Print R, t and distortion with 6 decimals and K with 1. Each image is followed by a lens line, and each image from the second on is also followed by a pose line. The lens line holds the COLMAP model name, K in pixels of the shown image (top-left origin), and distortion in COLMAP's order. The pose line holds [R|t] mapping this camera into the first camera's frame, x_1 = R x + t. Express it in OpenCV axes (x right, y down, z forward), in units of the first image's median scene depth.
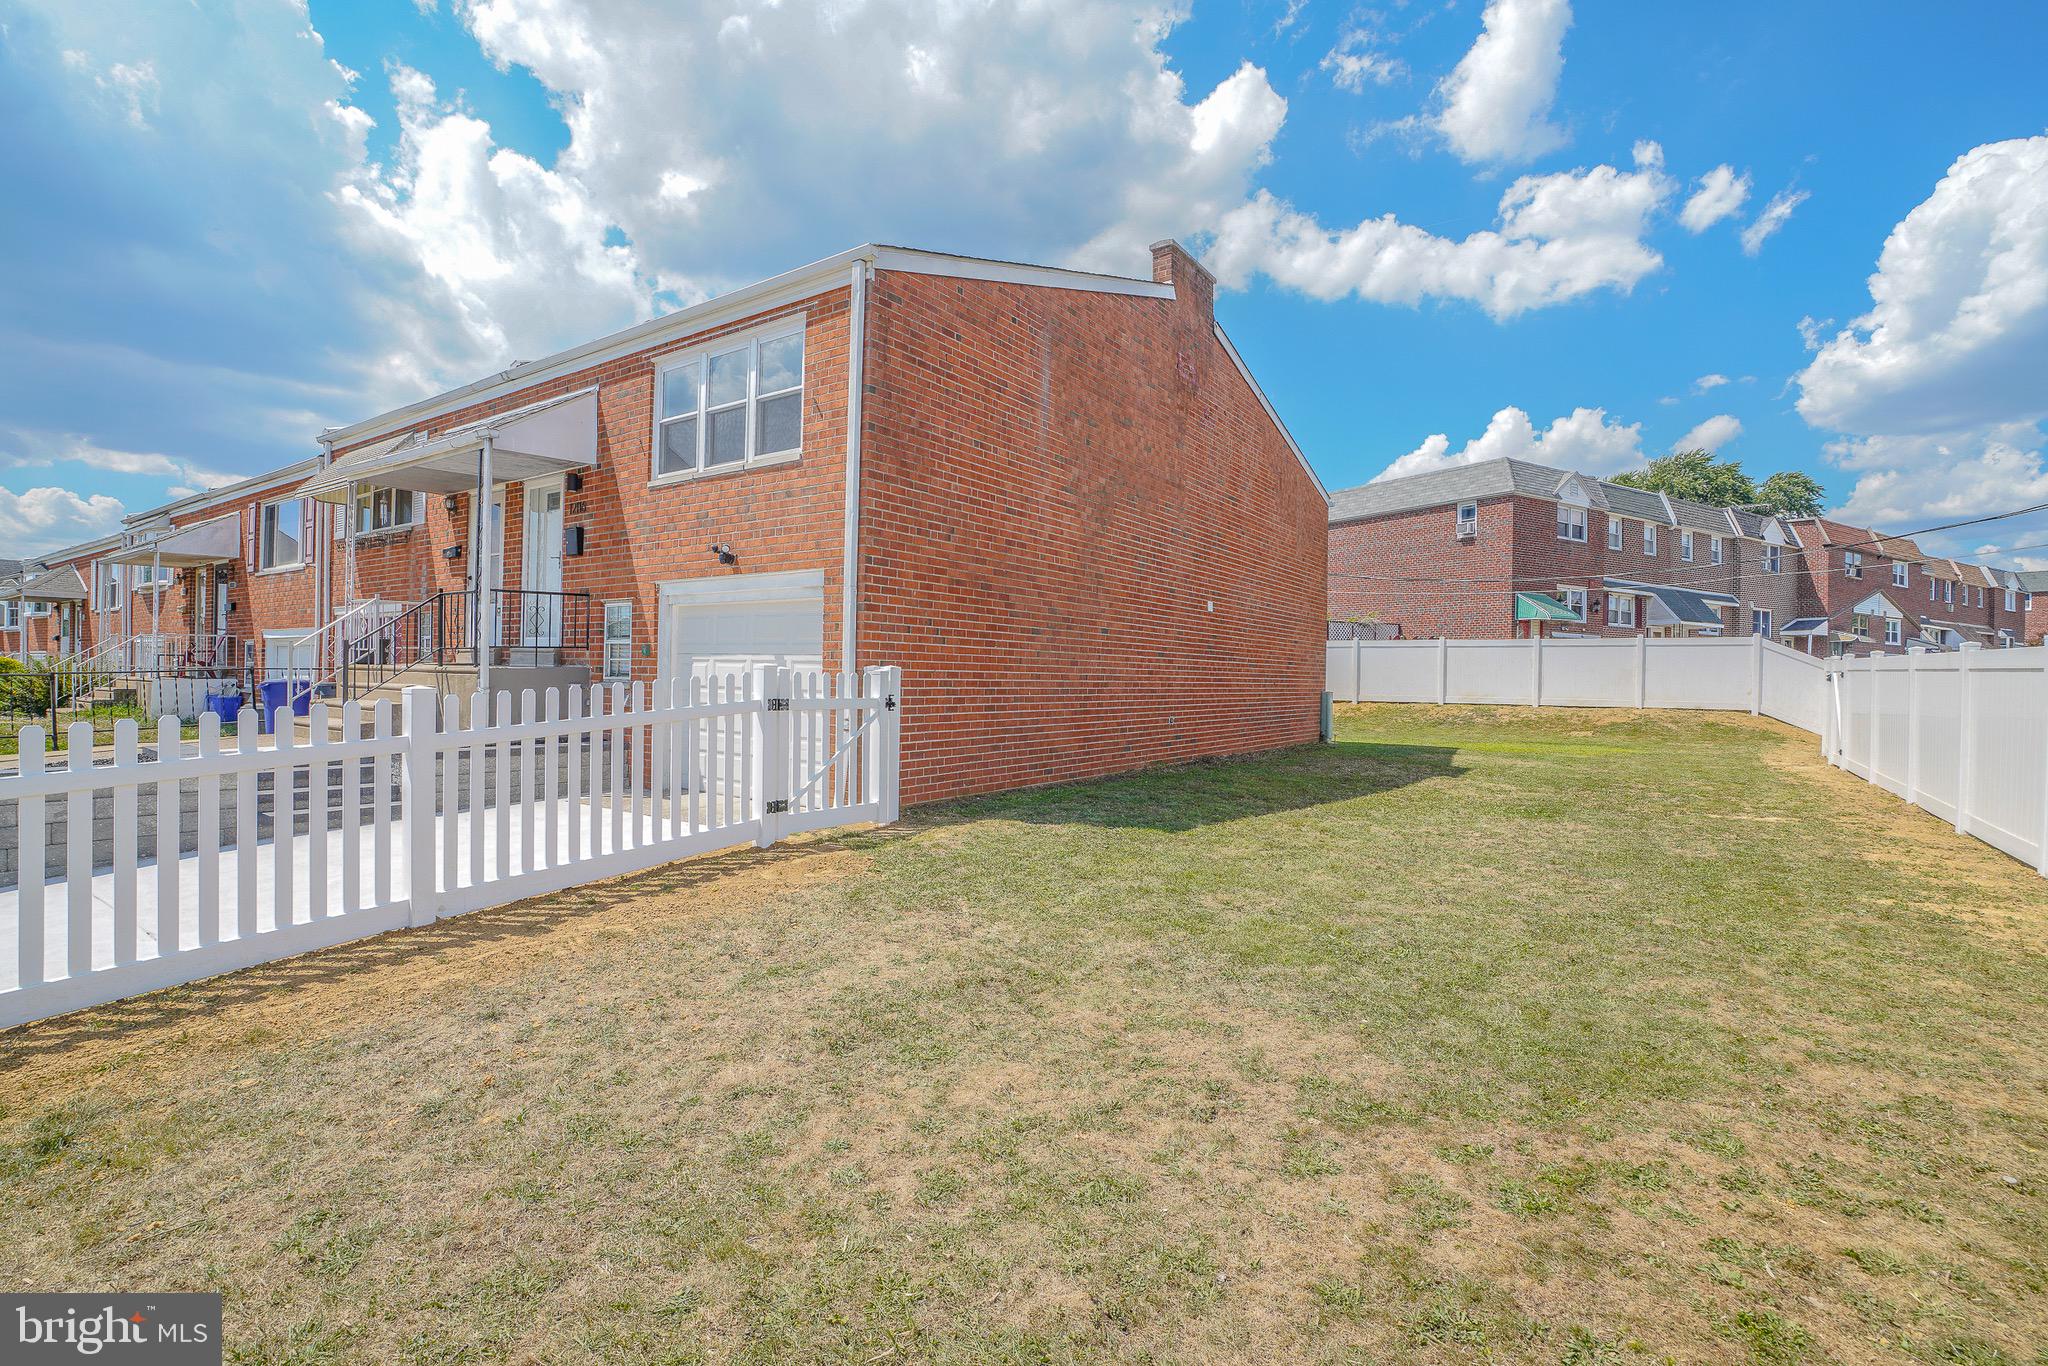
lens RADIAL K [[919.4, 0, 1001.2], [0, 919.4, 632.9], [0, 0, 1]] dist [-0.047813, 0.014291]
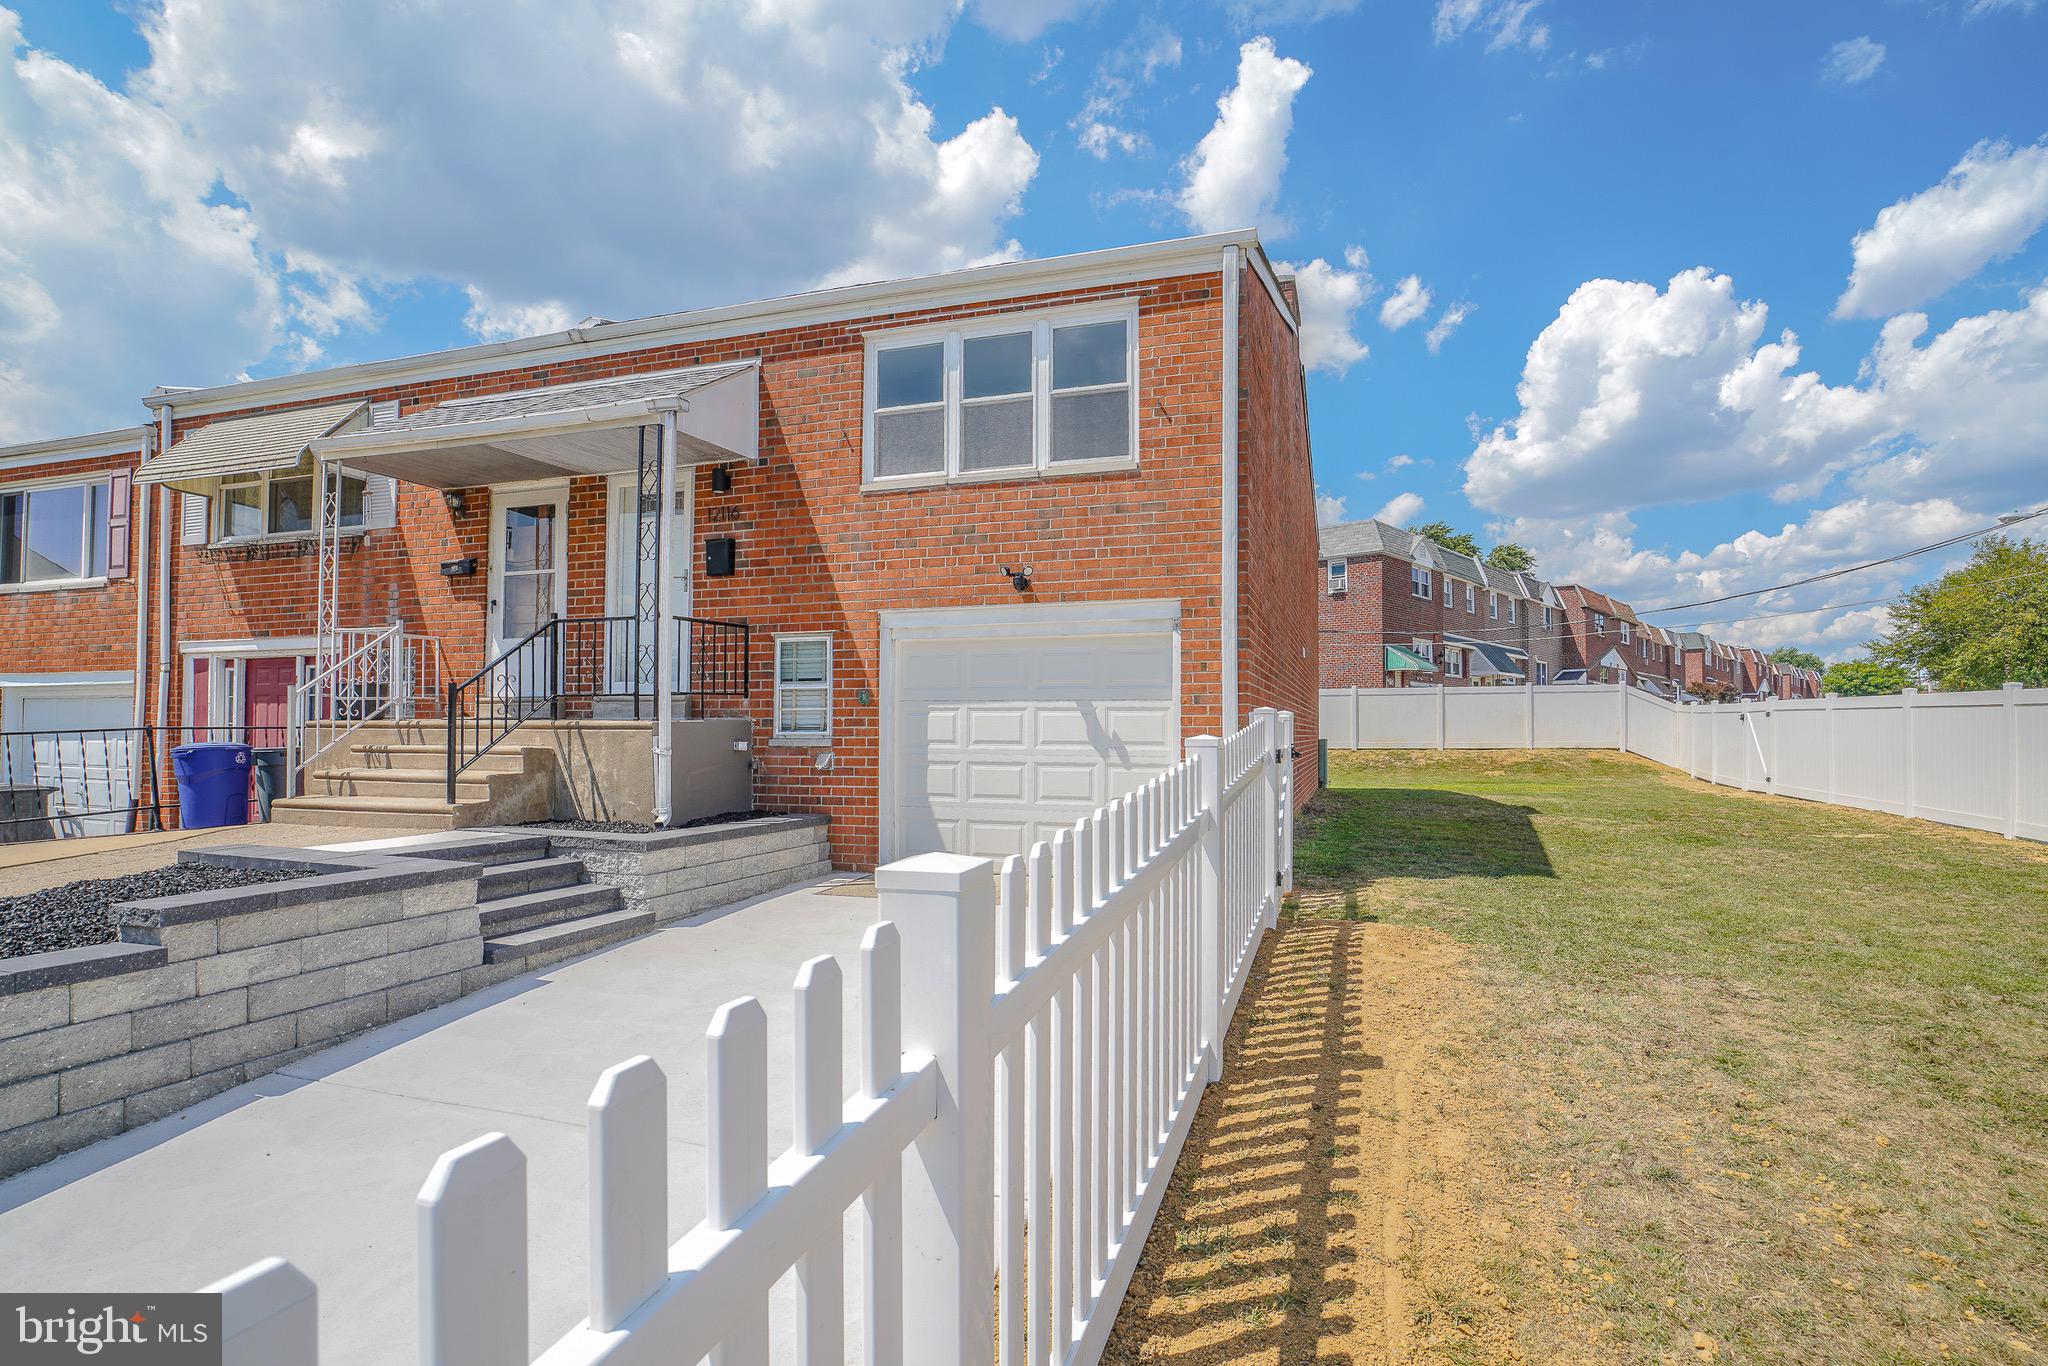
lens RADIAL K [[956.3, 0, 1024.0], [0, 956.3, 683.0], [0, 0, 1]] dist [-0.060979, 0.025018]
pose [[0.952398, 0.000237, 0.304857, -0.260501], [0.000179, 0.999999, -0.001335, 0.004047], [-0.304857, 0.001326, 0.952397, 0.086387]]
